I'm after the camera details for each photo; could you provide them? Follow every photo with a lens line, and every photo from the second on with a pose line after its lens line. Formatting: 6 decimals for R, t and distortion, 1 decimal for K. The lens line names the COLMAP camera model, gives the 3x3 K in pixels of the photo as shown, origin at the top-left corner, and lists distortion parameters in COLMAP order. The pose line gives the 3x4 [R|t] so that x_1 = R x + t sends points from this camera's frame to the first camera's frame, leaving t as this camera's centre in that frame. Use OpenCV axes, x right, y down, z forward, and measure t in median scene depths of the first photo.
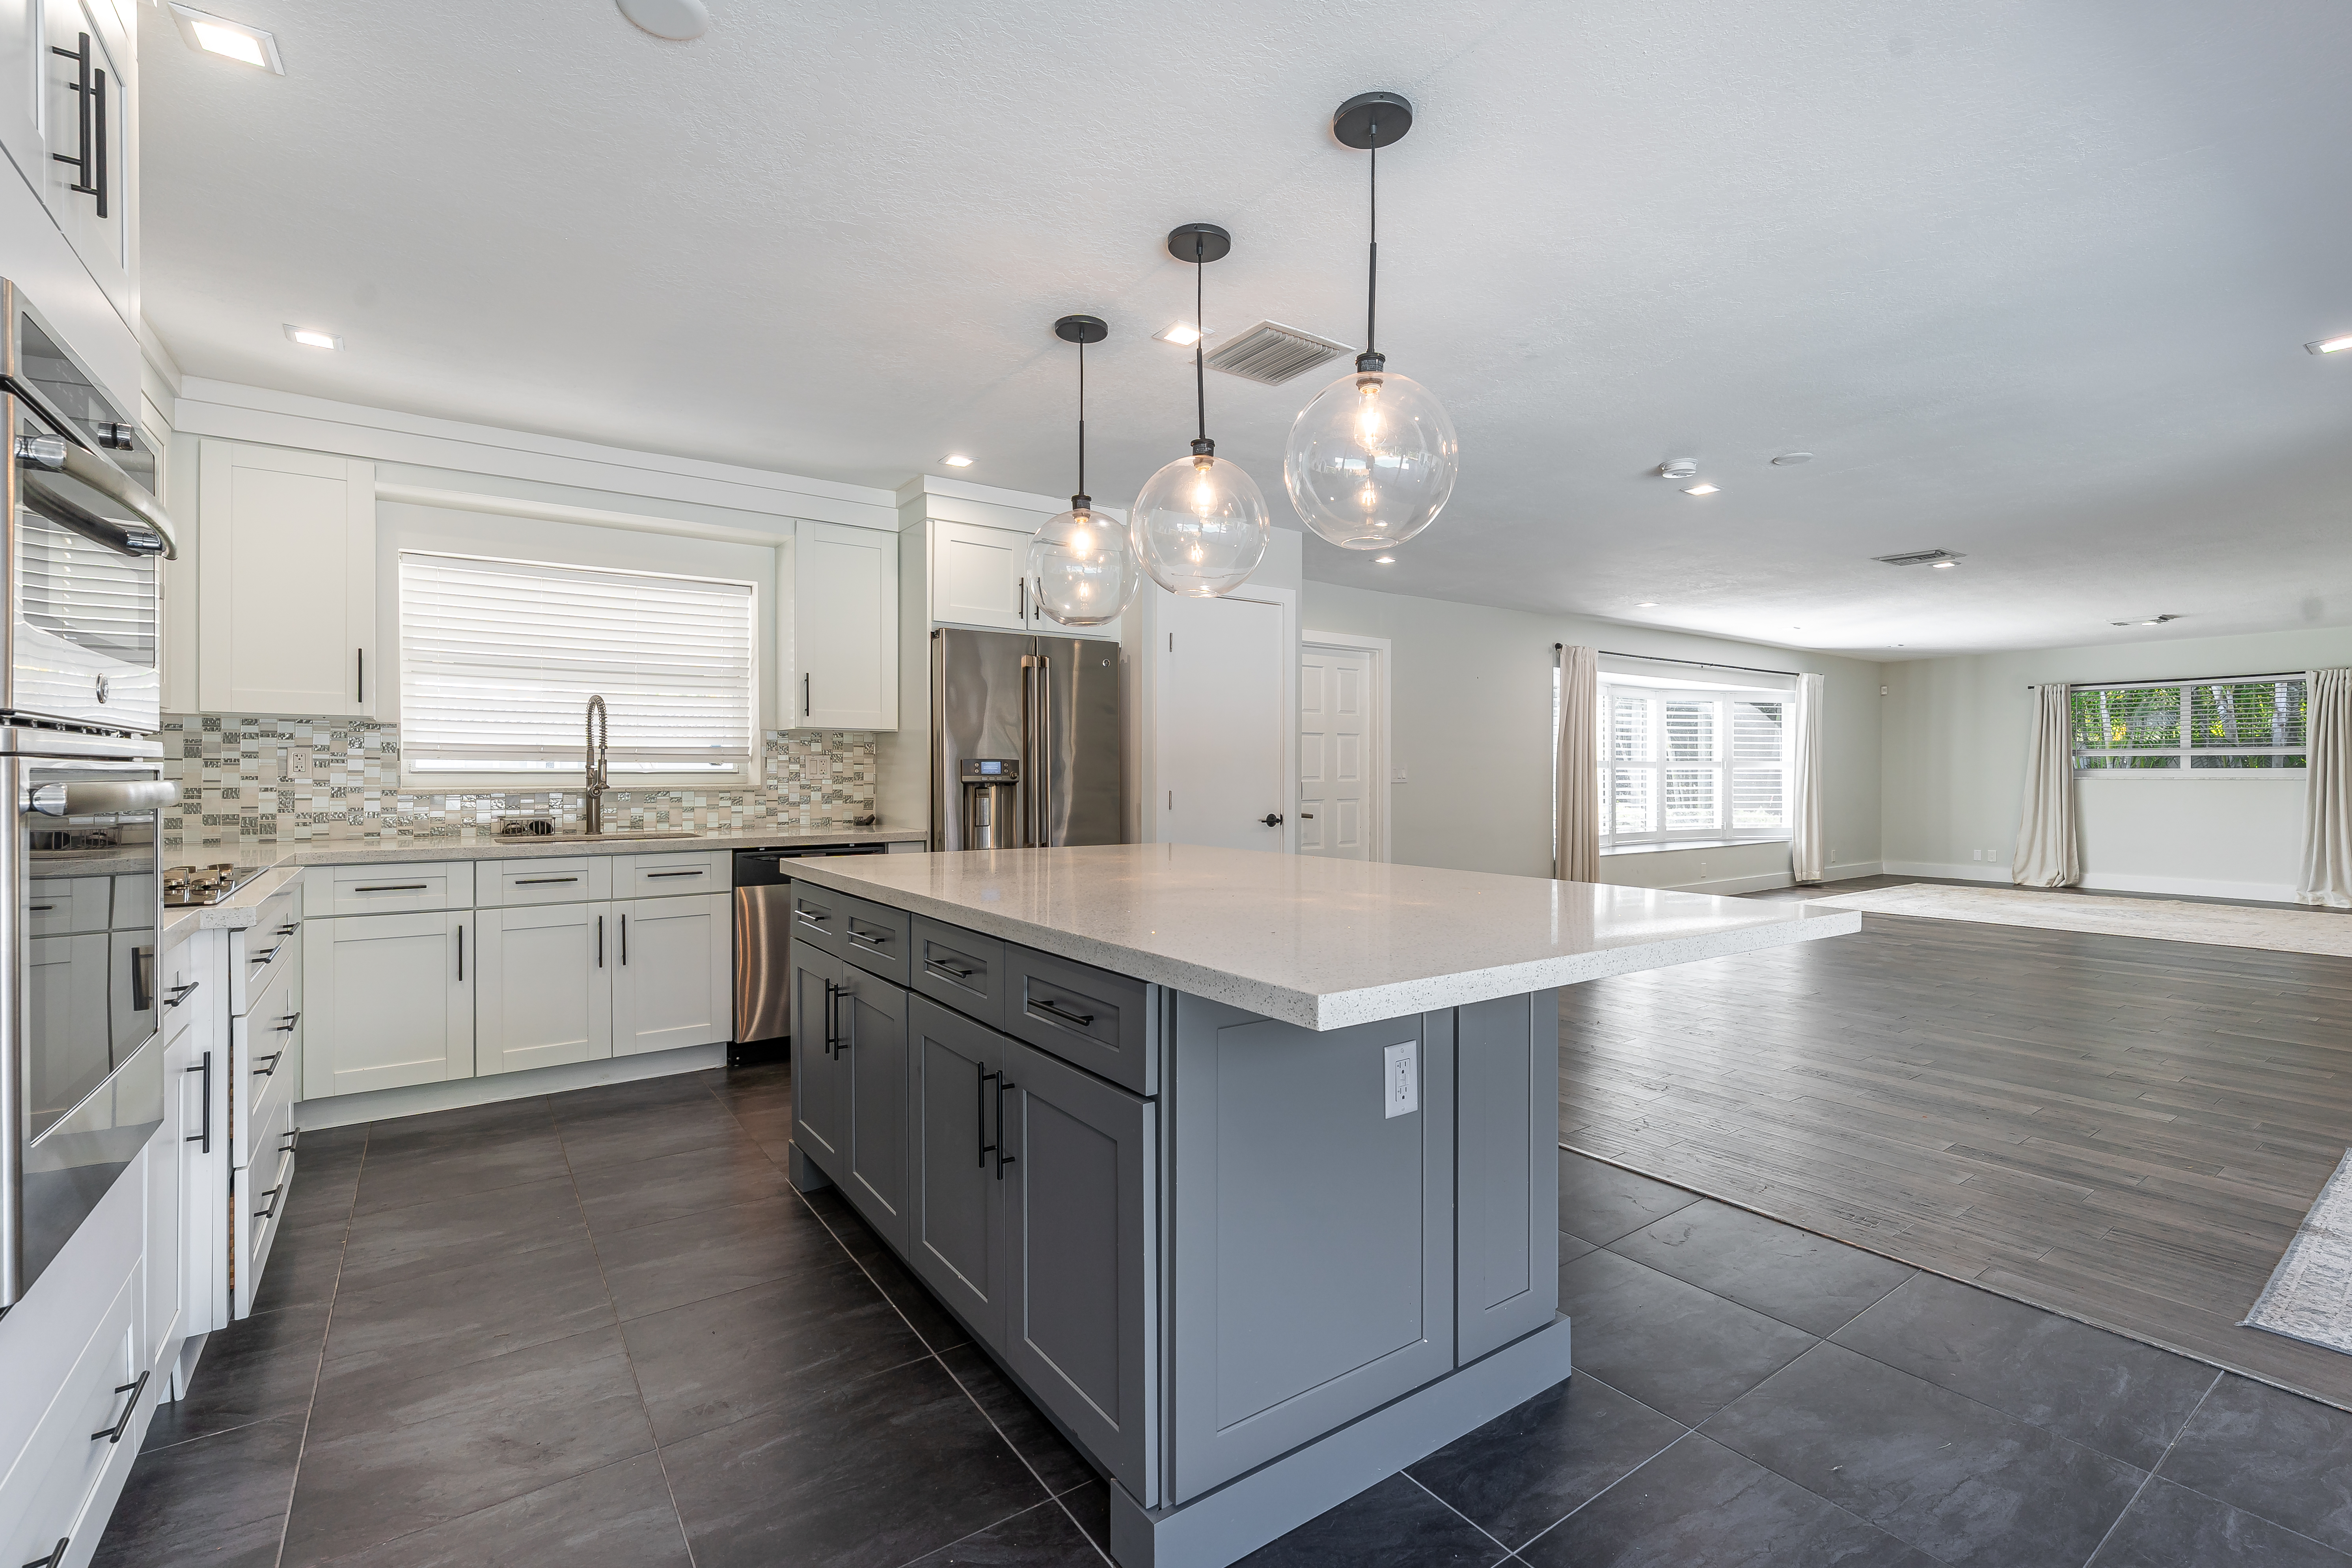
lens RADIAL K [[1037.4, 0, 1176.5], [0, 1037.4, 779.8], [0, 0, 1]] dist [0.001269, 0.000037]
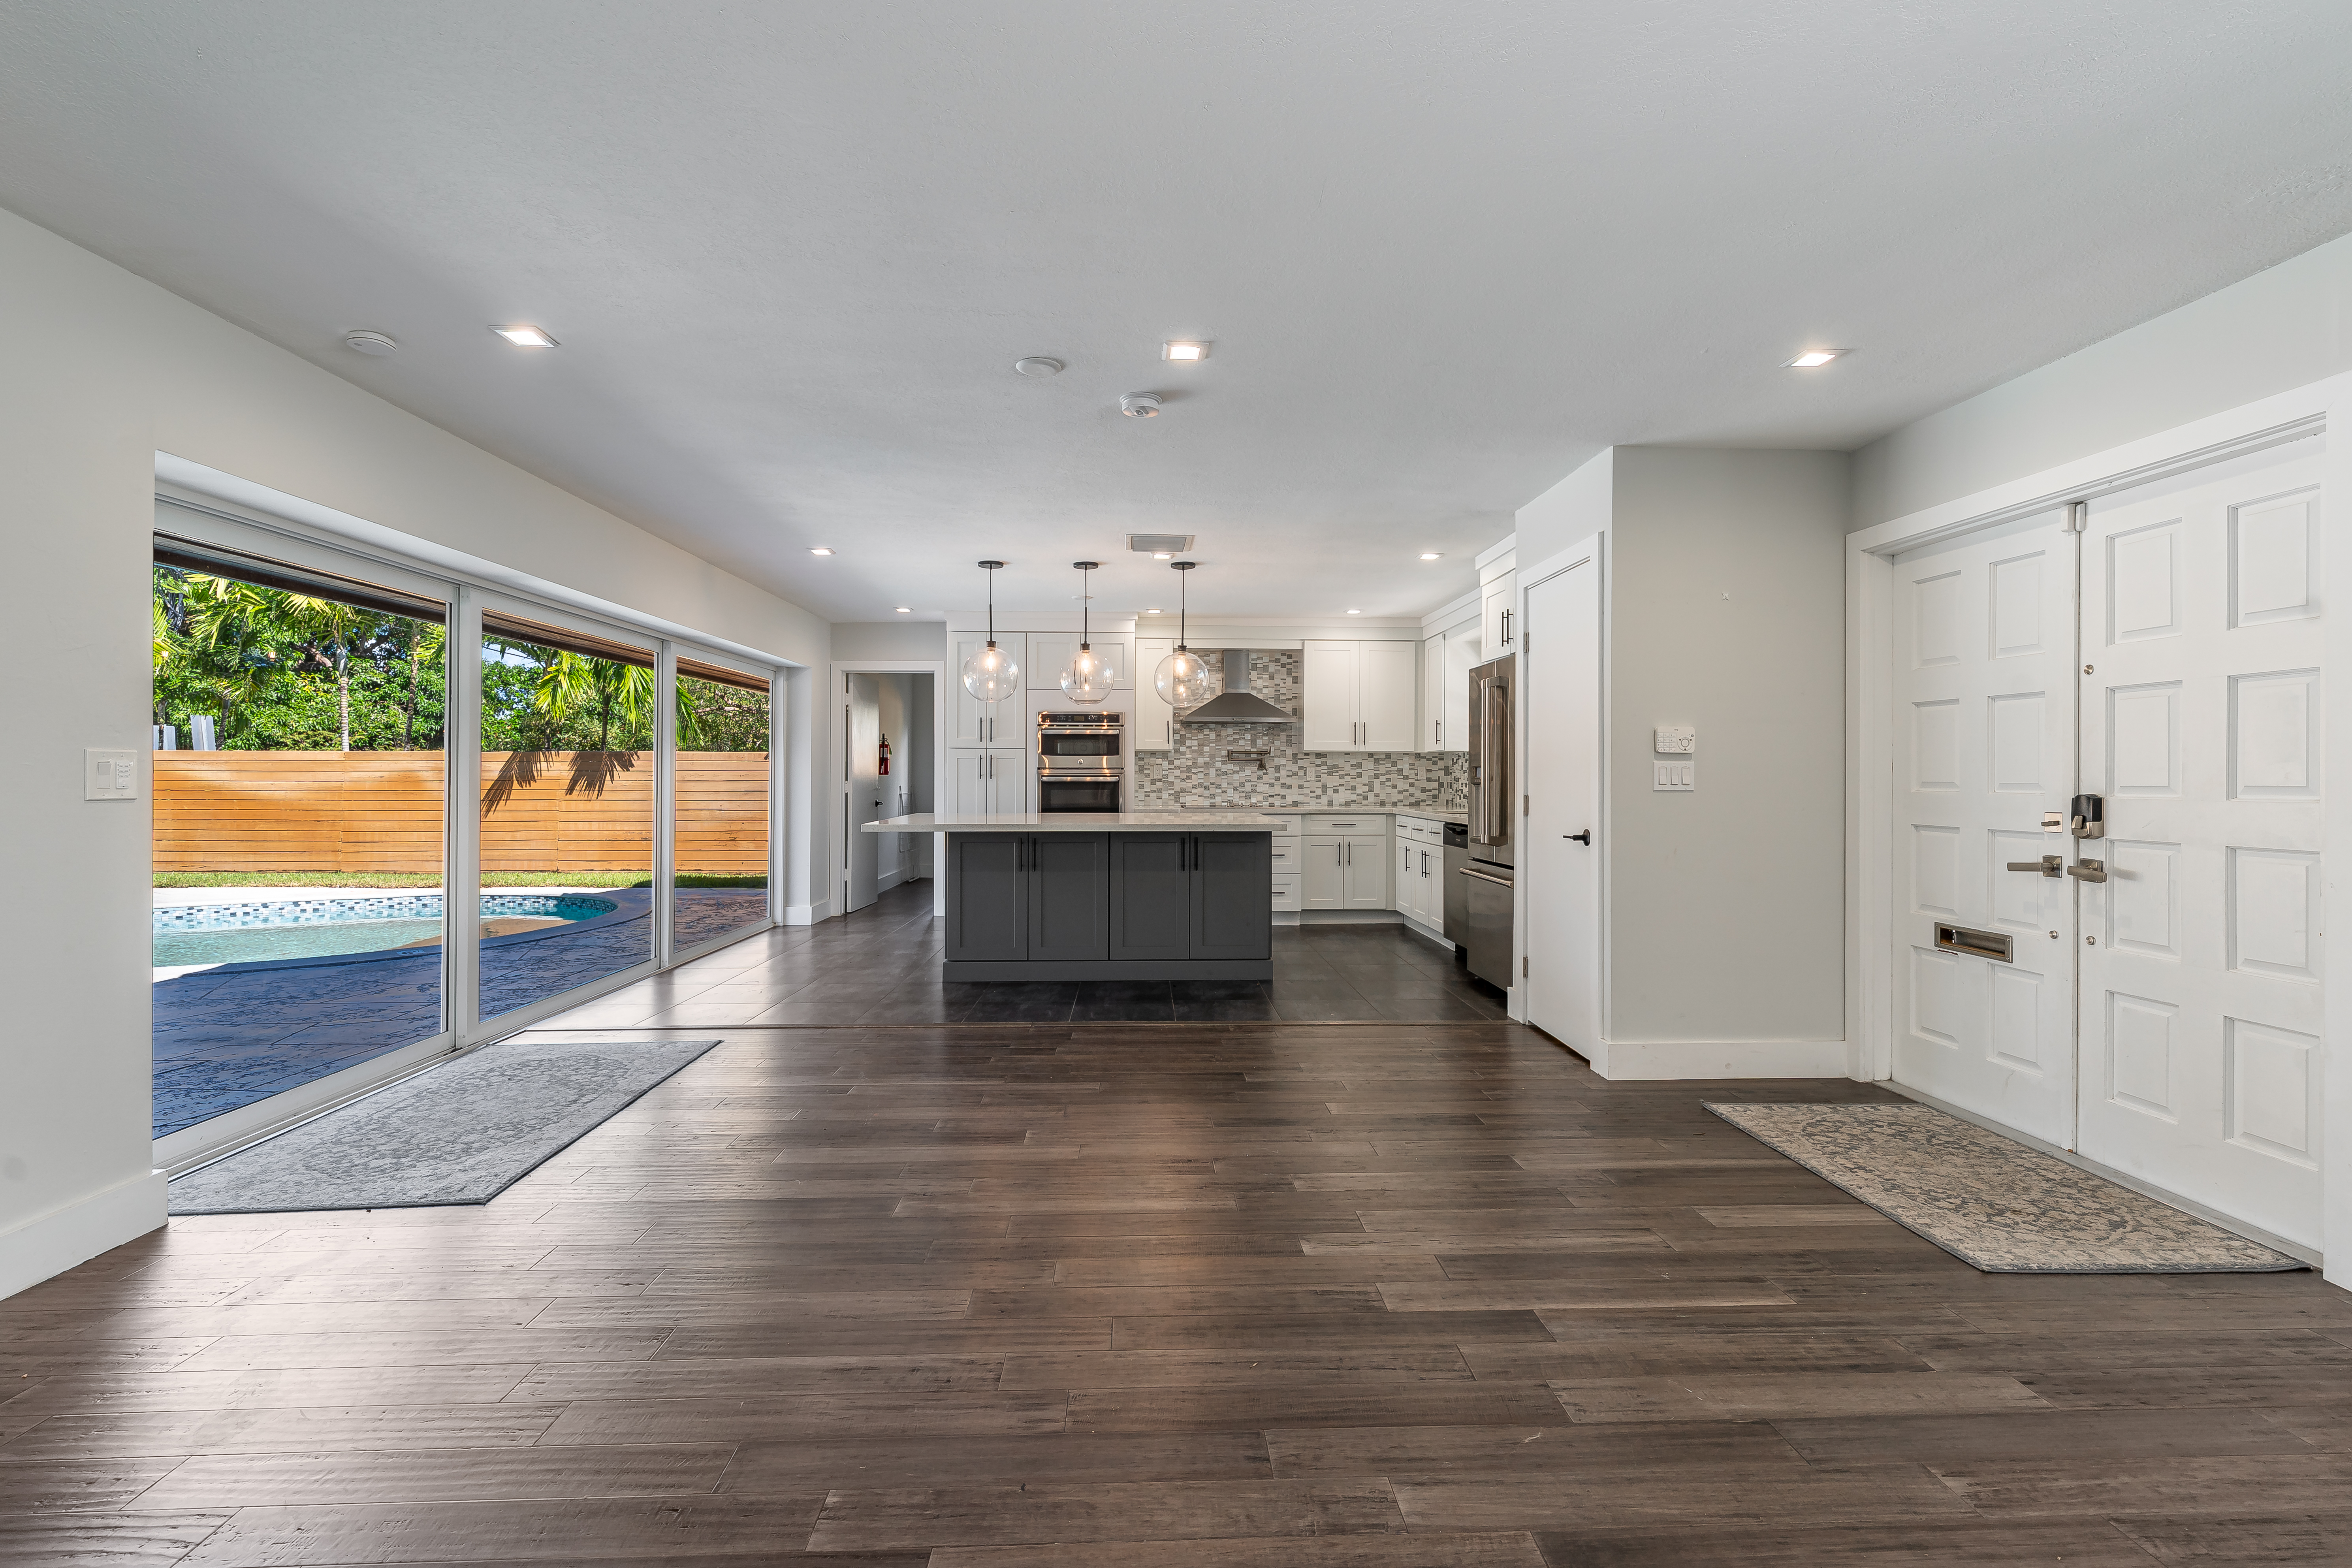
lens RADIAL K [[1037.4, 0, 1176.5], [0, 1037.4, 779.8], [0, 0, 1]] dist [0.001269, 0.000037]
pose [[-0.545391, 0.002670, -0.838177, 1.053066], [-0.007124, 0.999944, 0.007821, -0.009345], [0.838151, 0.010237, -0.545341, 1.339395]]
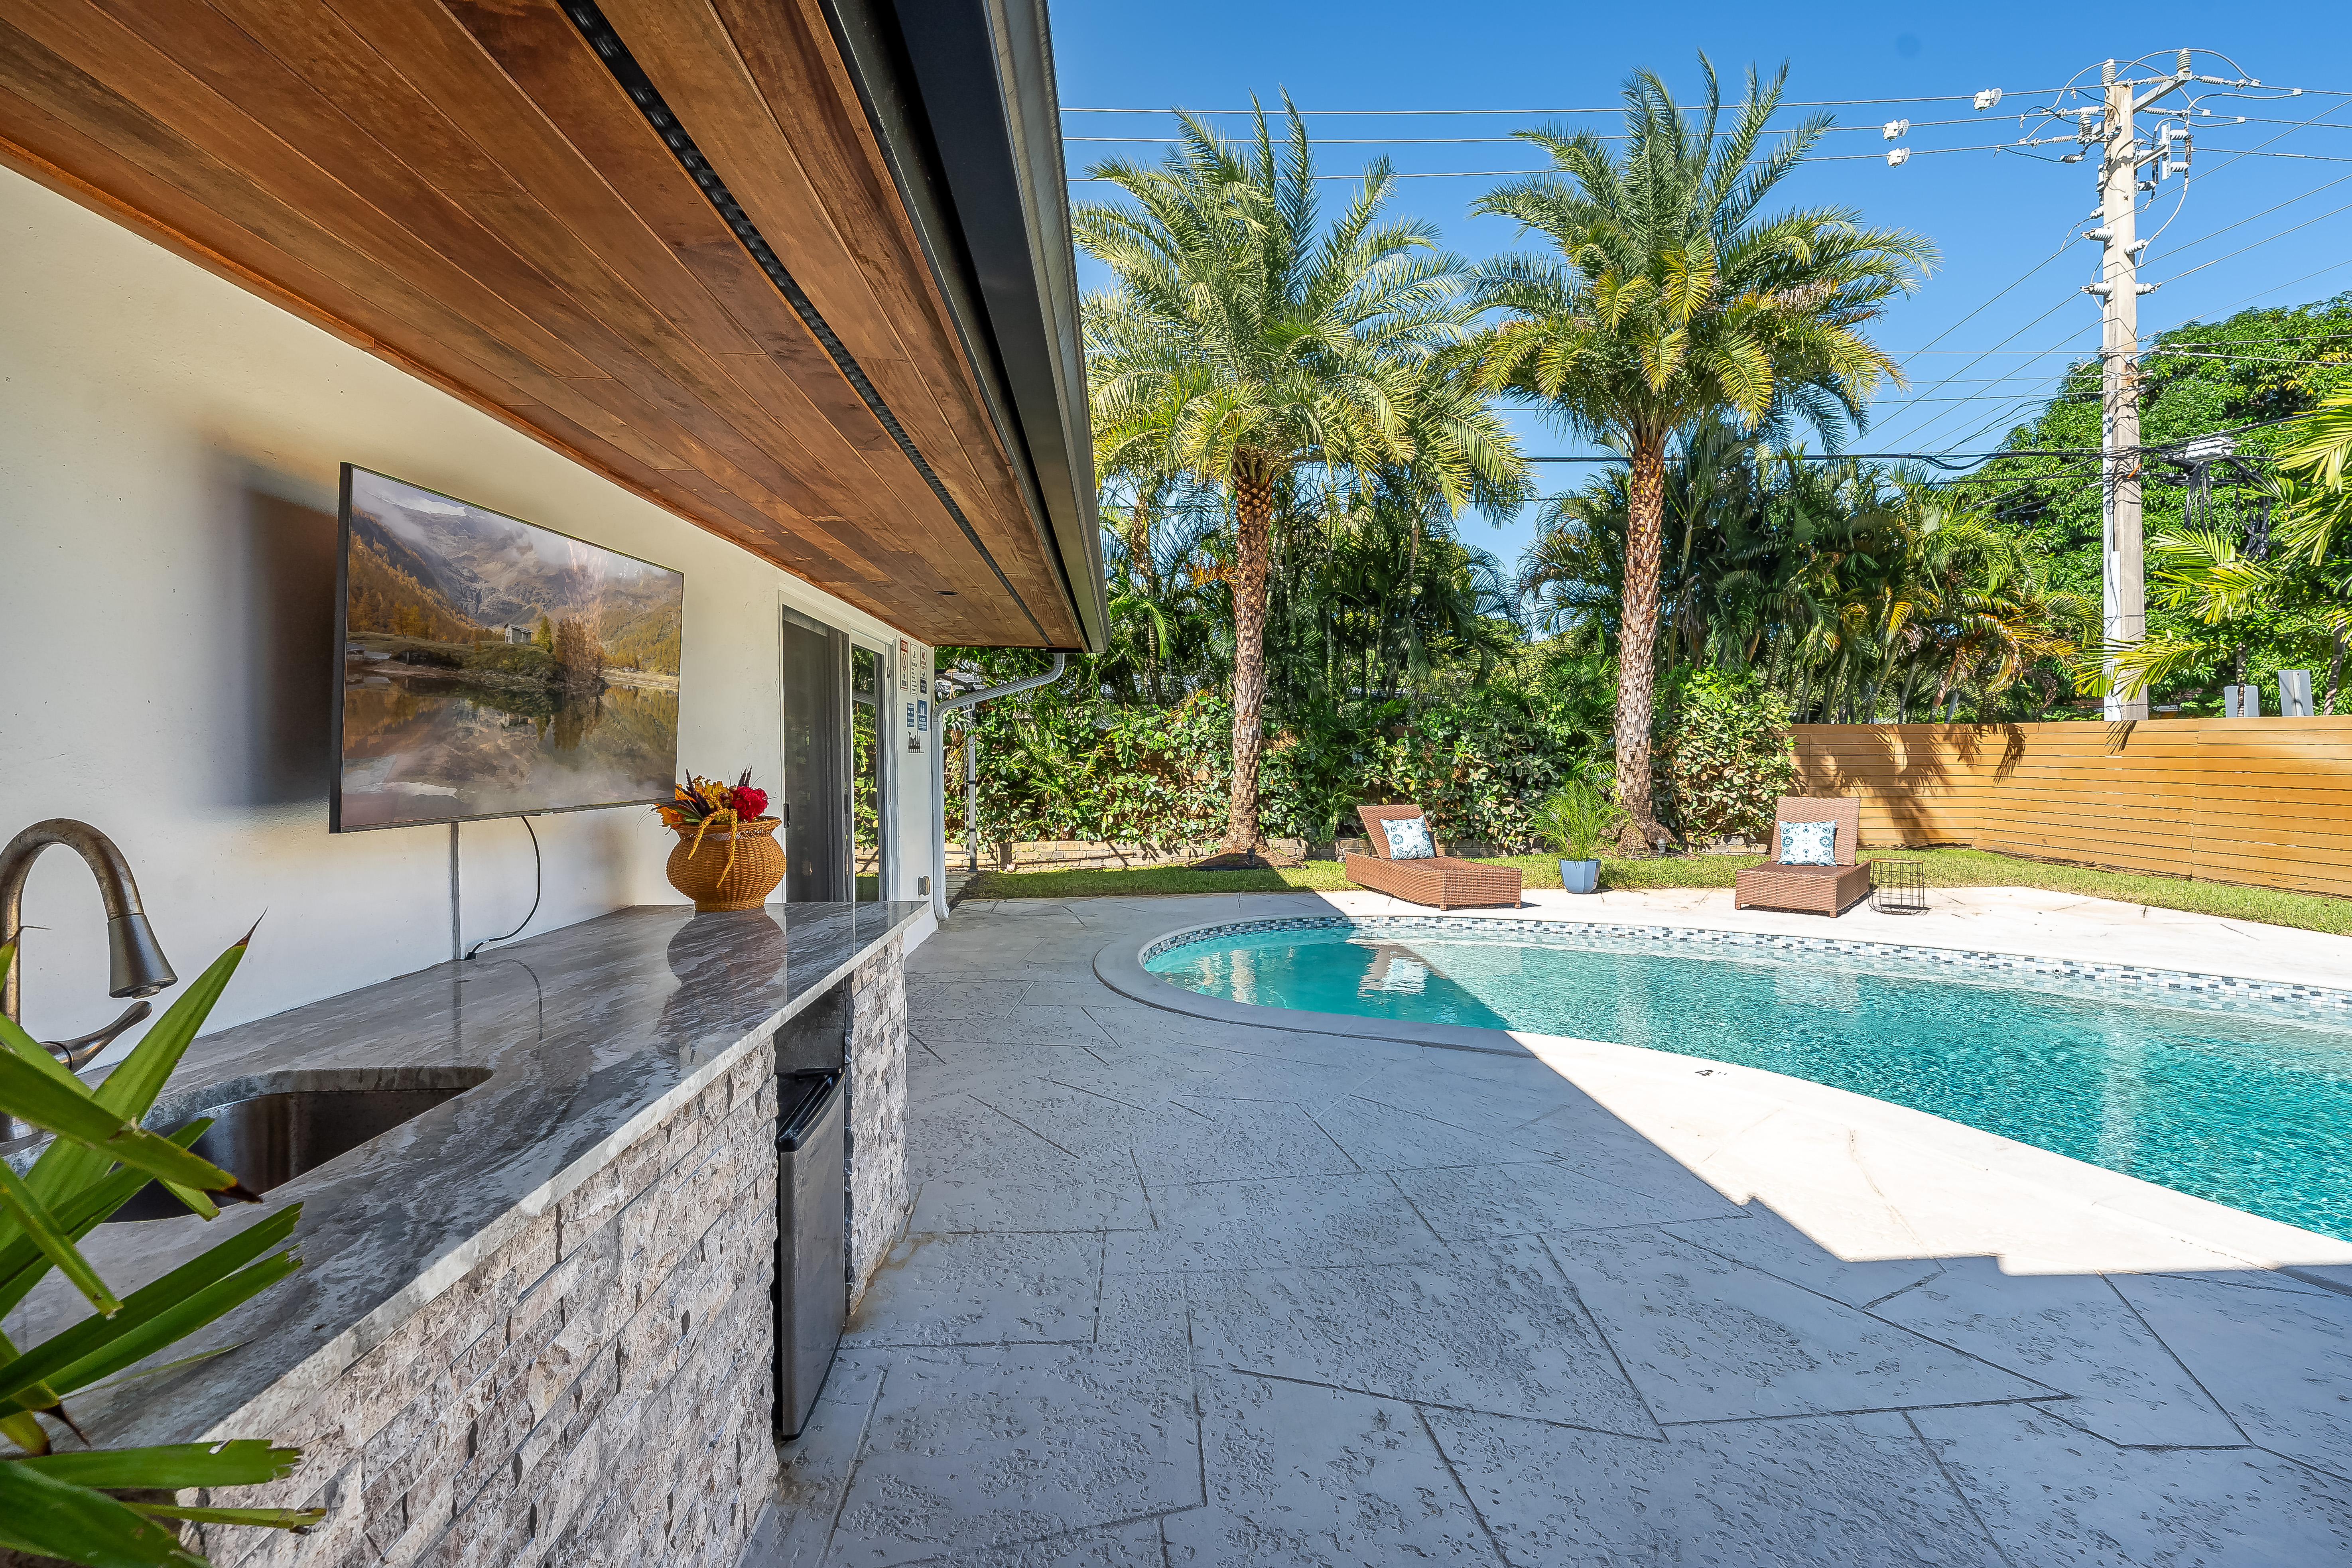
lens RADIAL K [[1037.7, 0, 1170.3], [0, 1037.7, 747.8], [0, 0, 1]] dist [0.000605, 0.000057]
pose [[-0.837921, 0.006223, 0.545757, 0.819934], [0.011210, 0.999920, 0.005809, -0.027089], [-0.545677, 0.010985, -0.837924, 0.246553]]
